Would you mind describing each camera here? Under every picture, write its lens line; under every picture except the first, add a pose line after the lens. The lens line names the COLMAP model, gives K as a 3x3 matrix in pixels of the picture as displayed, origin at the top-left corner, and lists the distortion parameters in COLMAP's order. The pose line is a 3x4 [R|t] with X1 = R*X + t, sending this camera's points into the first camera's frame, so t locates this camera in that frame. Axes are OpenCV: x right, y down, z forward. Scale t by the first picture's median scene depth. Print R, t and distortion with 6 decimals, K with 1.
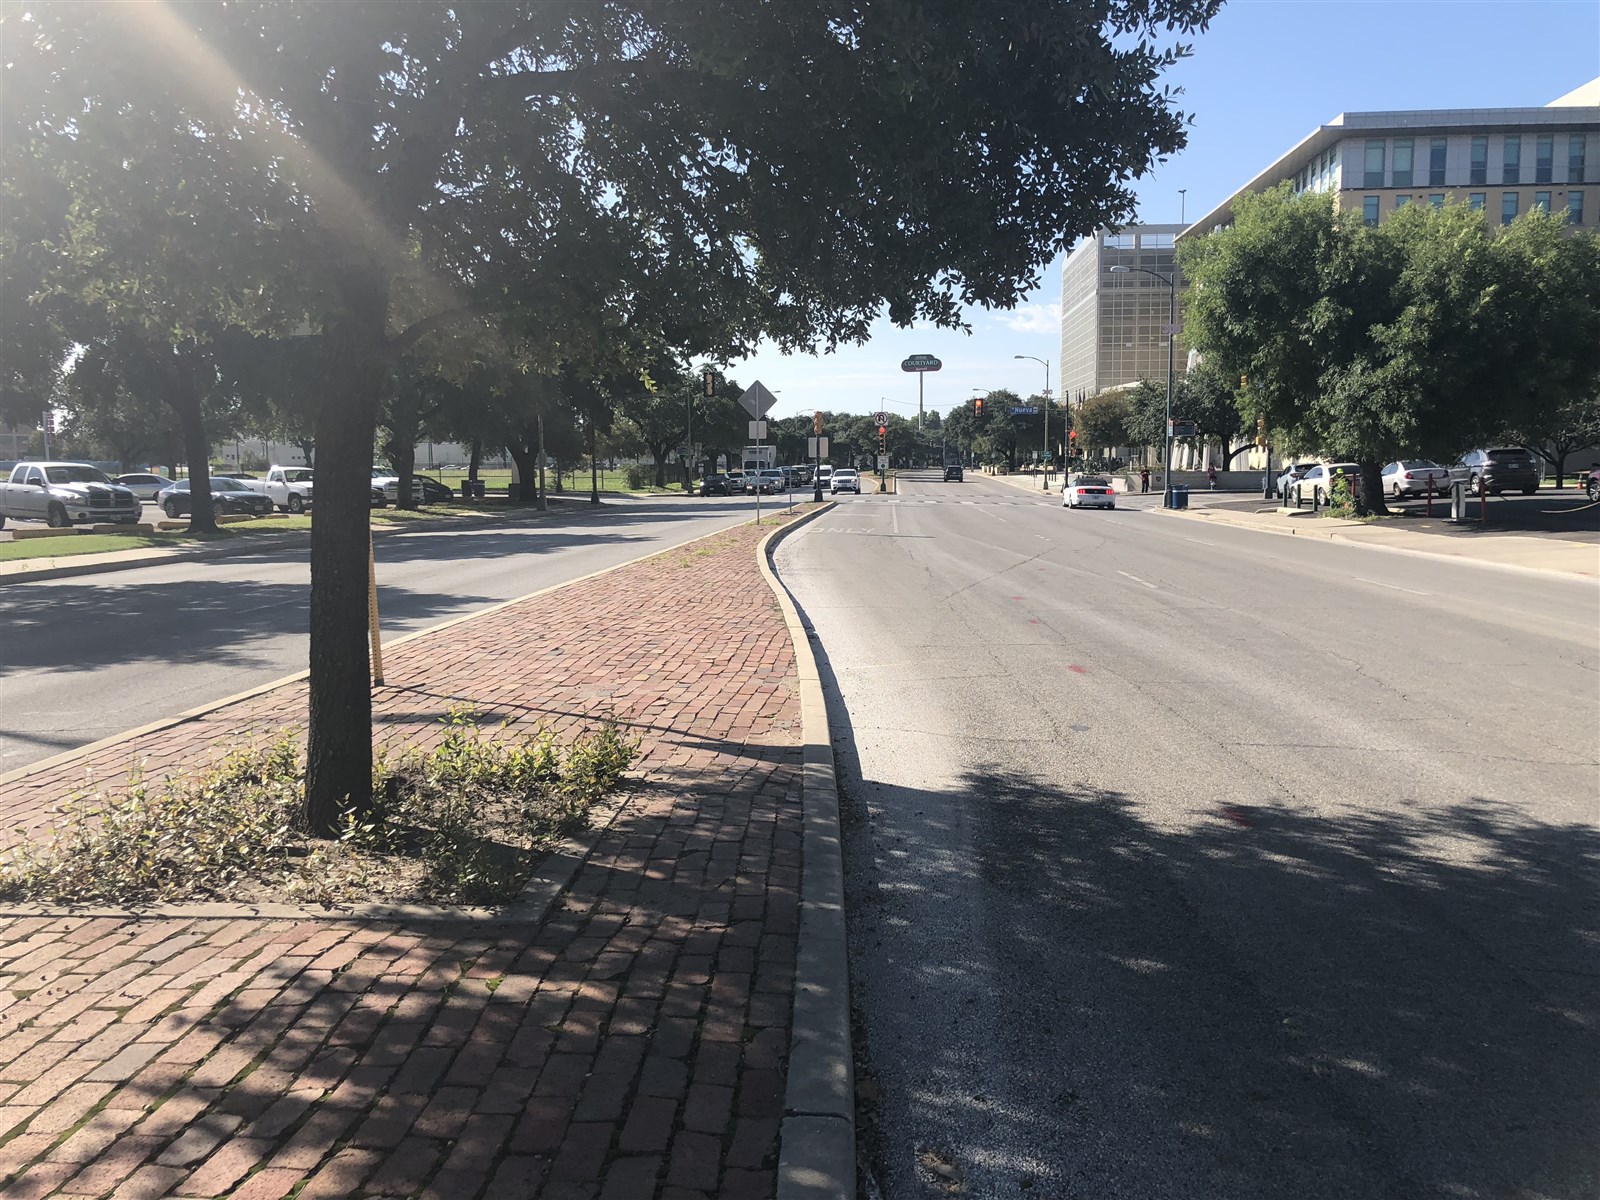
lens RADIAL K [[1311.2, 0, 800.0], [0, 1311.2, 600.0], [0, 0, 1]] dist [-0.005809, -0.001419]
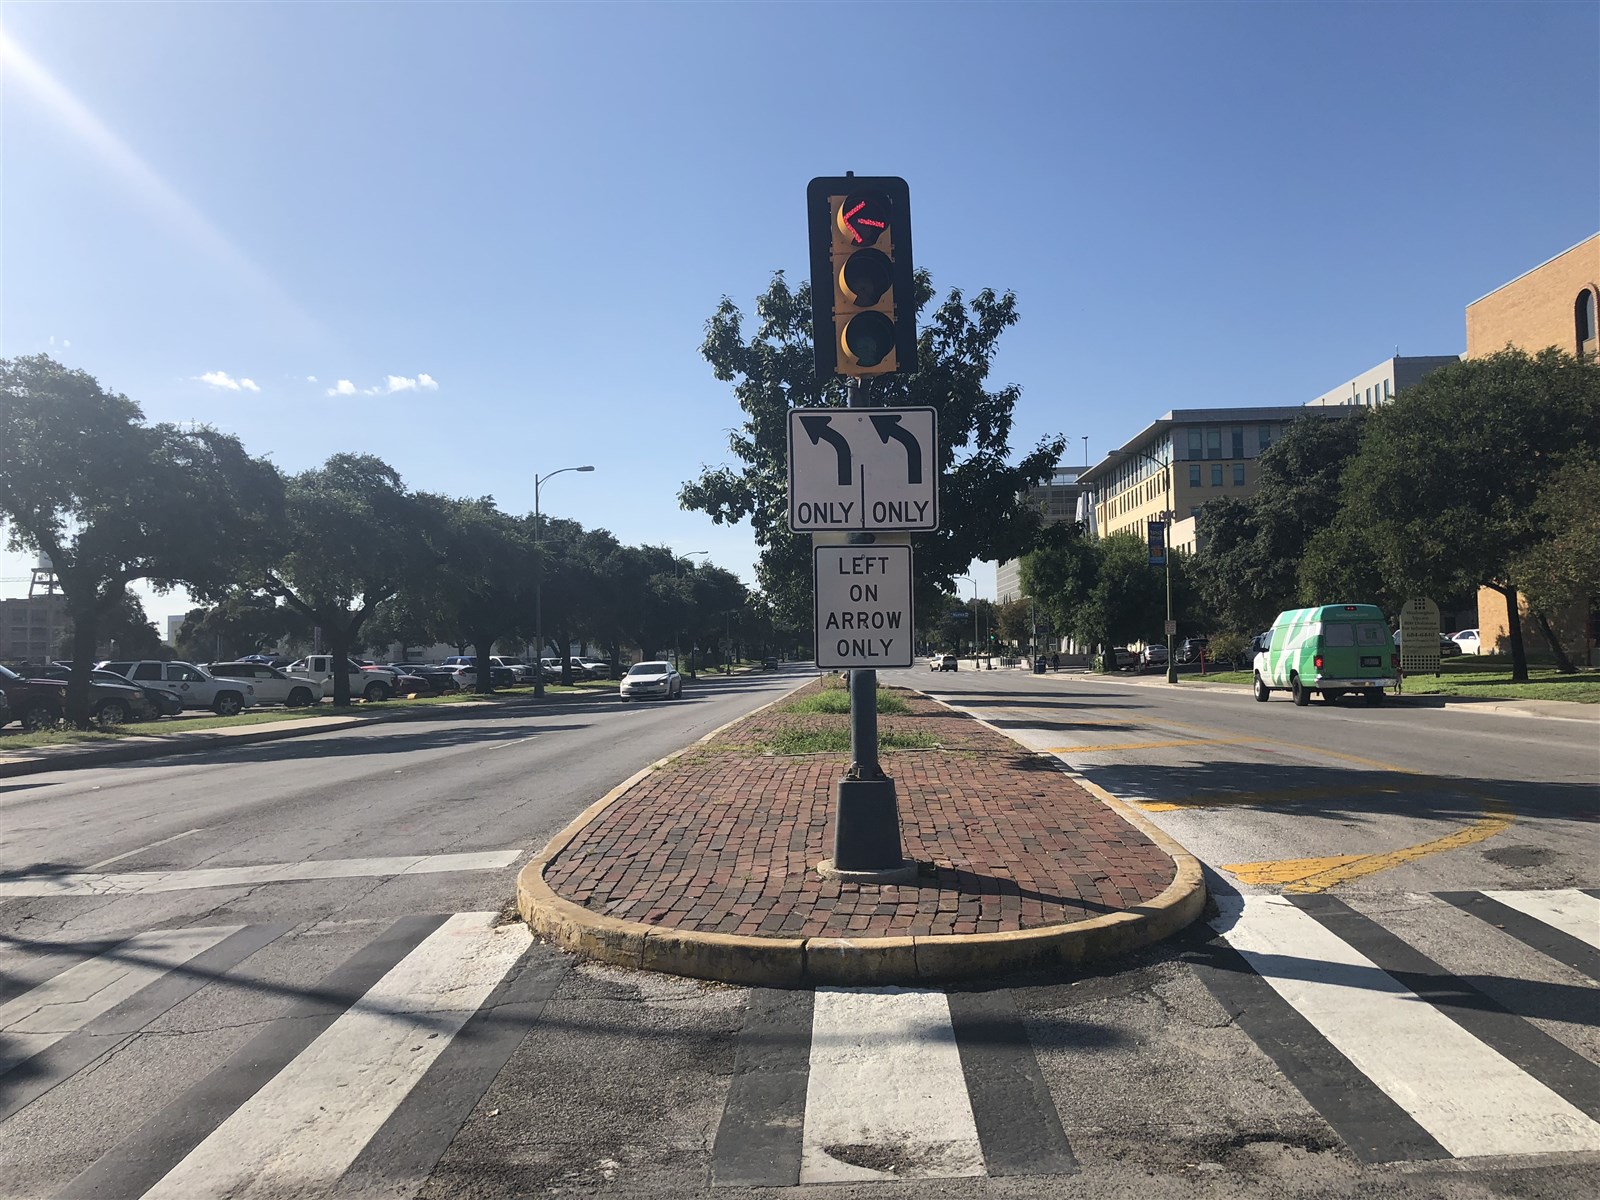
lens RADIAL K [[1311.2, 0, 800.0], [0, 1311.2, 600.0], [0, 0, 1]] dist [-0.005809, -0.001419]
pose [[0.999361, -0.007847, 0.034886, -0.054120], [0.012840, 0.989303, -0.145306, 0.046057], [-0.033372, 0.145661, 0.988772, -0.407090]]
